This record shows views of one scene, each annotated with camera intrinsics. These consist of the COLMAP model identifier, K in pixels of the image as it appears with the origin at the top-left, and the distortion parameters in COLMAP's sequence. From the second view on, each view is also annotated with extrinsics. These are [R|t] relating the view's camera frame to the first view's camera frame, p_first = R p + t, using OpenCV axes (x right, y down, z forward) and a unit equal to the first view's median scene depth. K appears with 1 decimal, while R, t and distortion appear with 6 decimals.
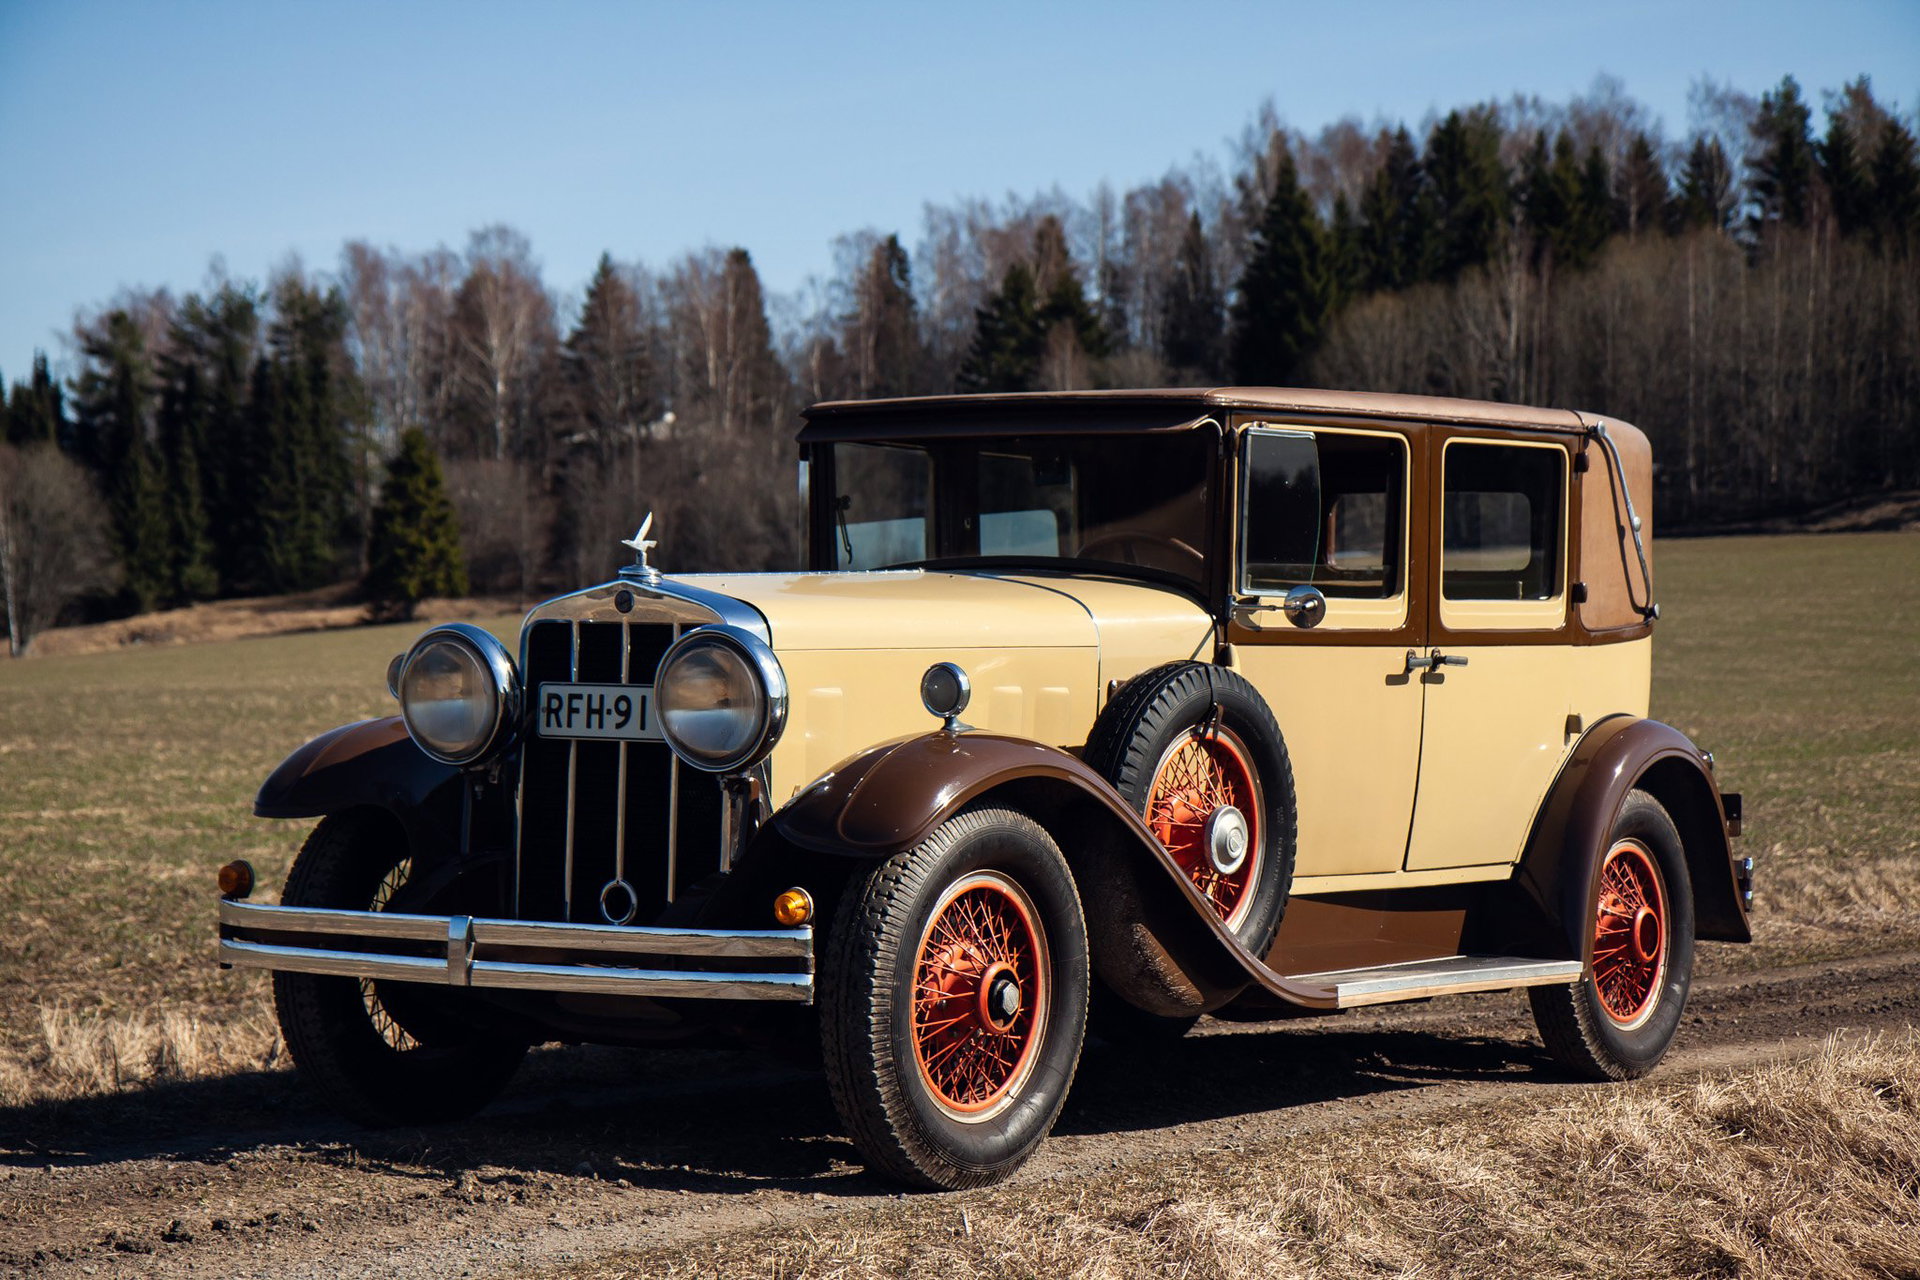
lens RADIAL K [[3786.5, 0, 958.4], [0, 3786.5, 664.1], [0, 0, 1]] dist [0.249534, 0.331858]
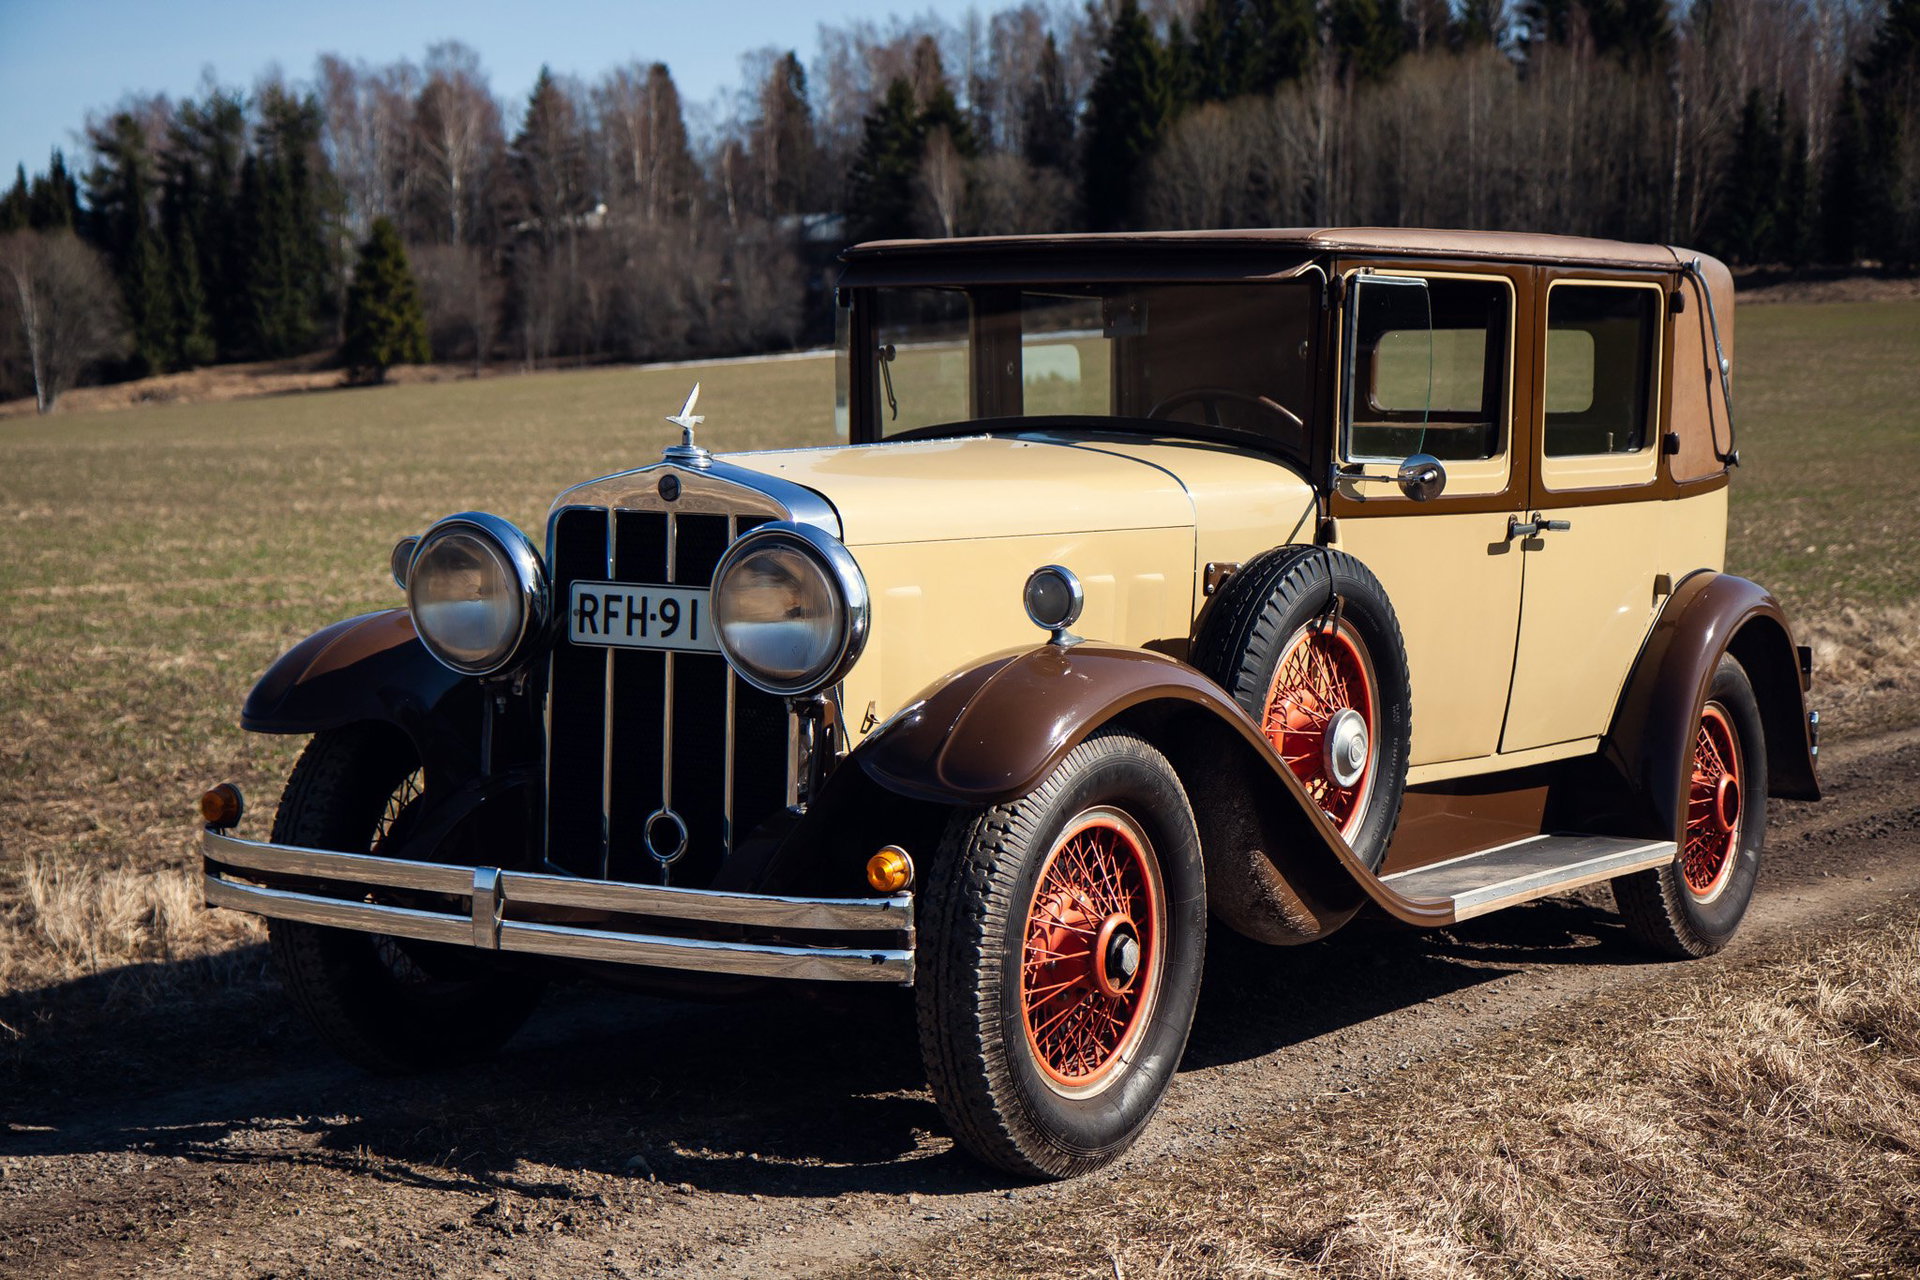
lens RADIAL K [[3201.4, 0, 953.8], [0, 3201.4, 649.0], [0, 0, 1]] dist [0.176344, 0.310539]
pose [[0.999488, -0.004215, 0.031707, -0.046341], [0.001961, 0.997489, 0.070791, -0.031065], [-0.031926, -0.070692, 0.996987, 0.268031]]
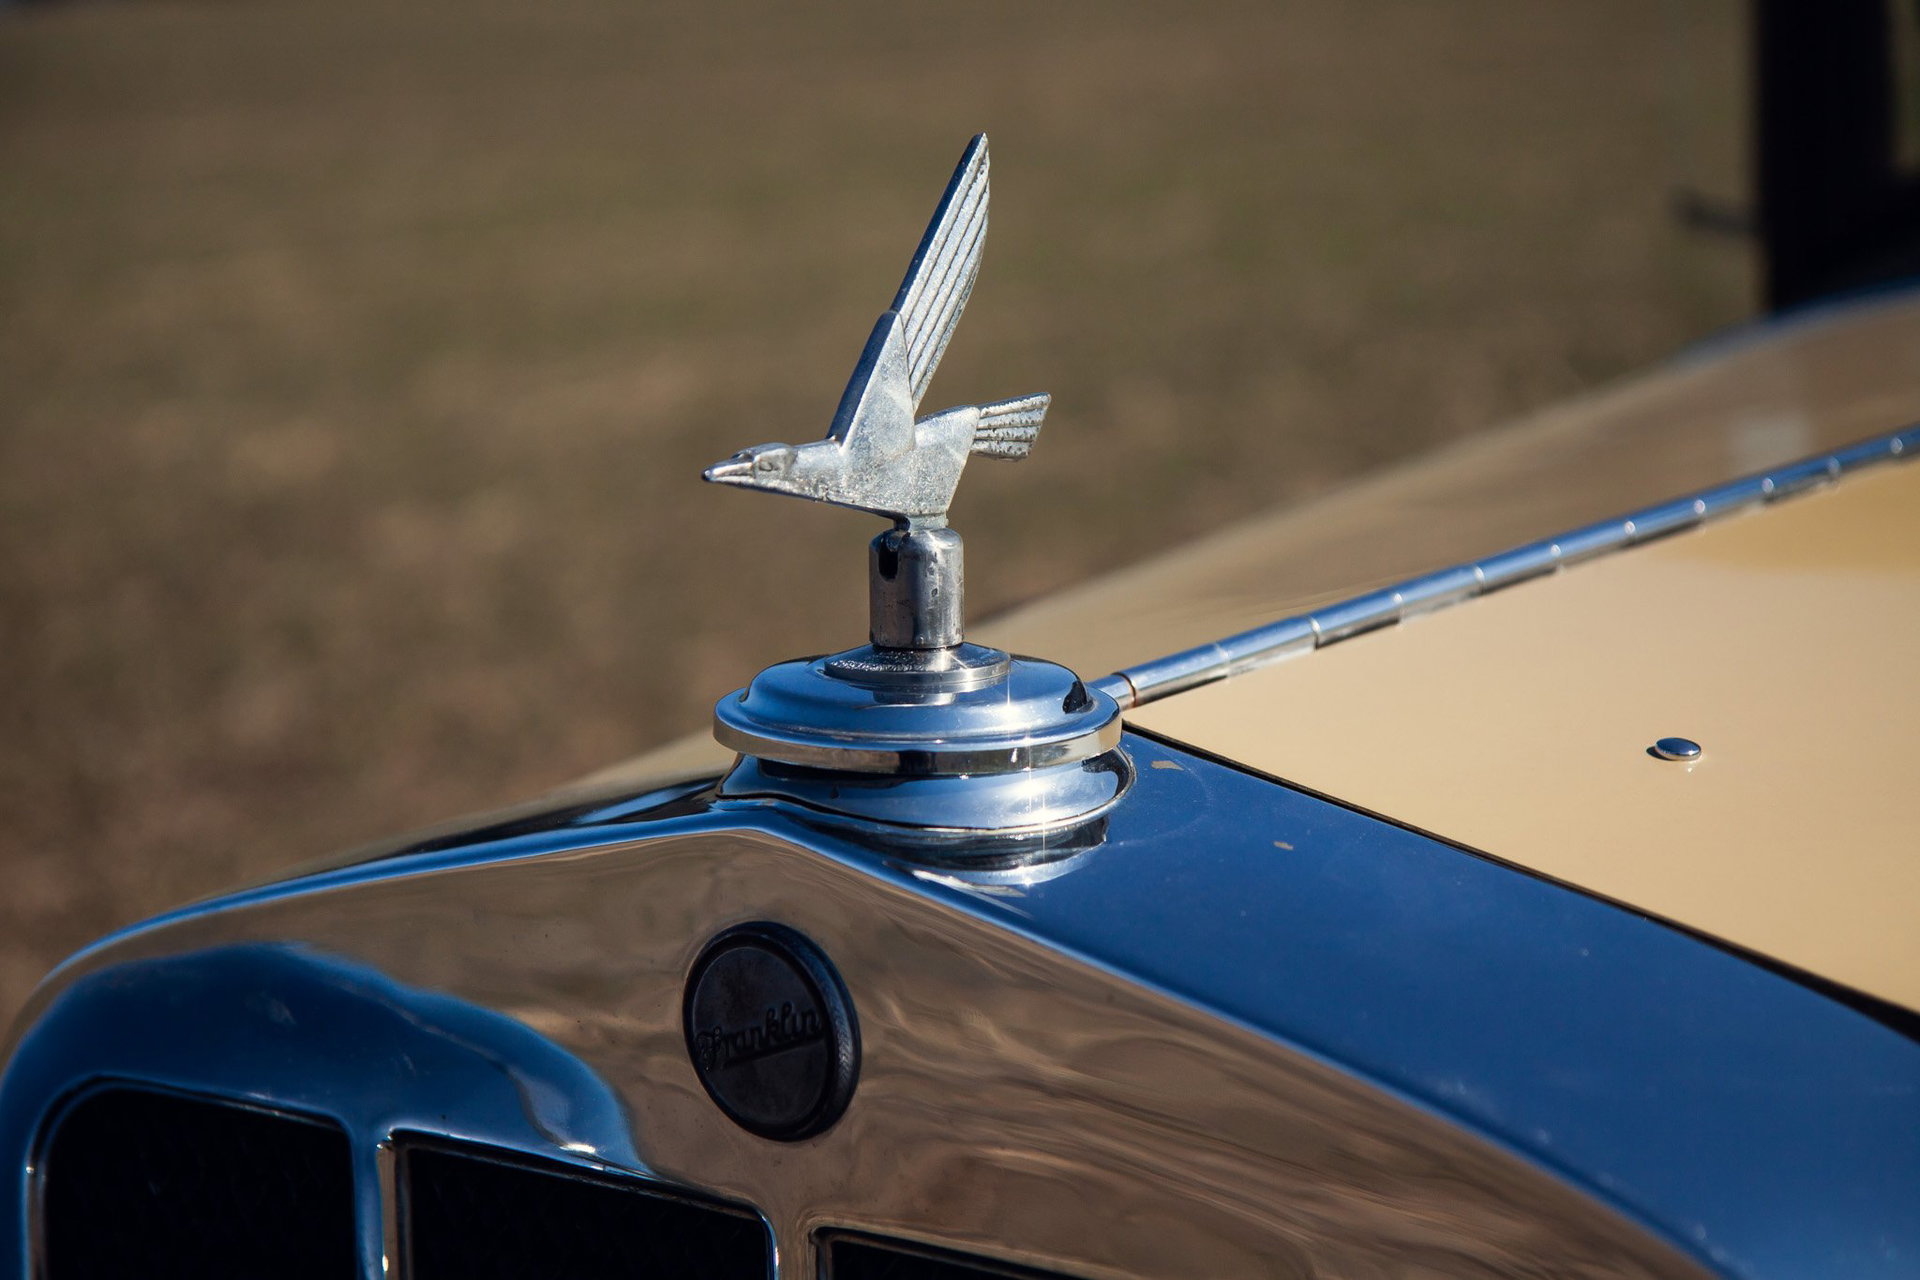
lens RADIAL K [[3694.4, 0, 950.9], [0, 3694.4, 659.9], [0, 0, 1]] dist [0.289003, -0.010260]
pose [[0.993832, -0.021184, -0.108853, -0.071070], [0.041866, 0.980619, 0.191398, -0.045217], [0.102689, -0.194775, 0.975458, 0.894012]]
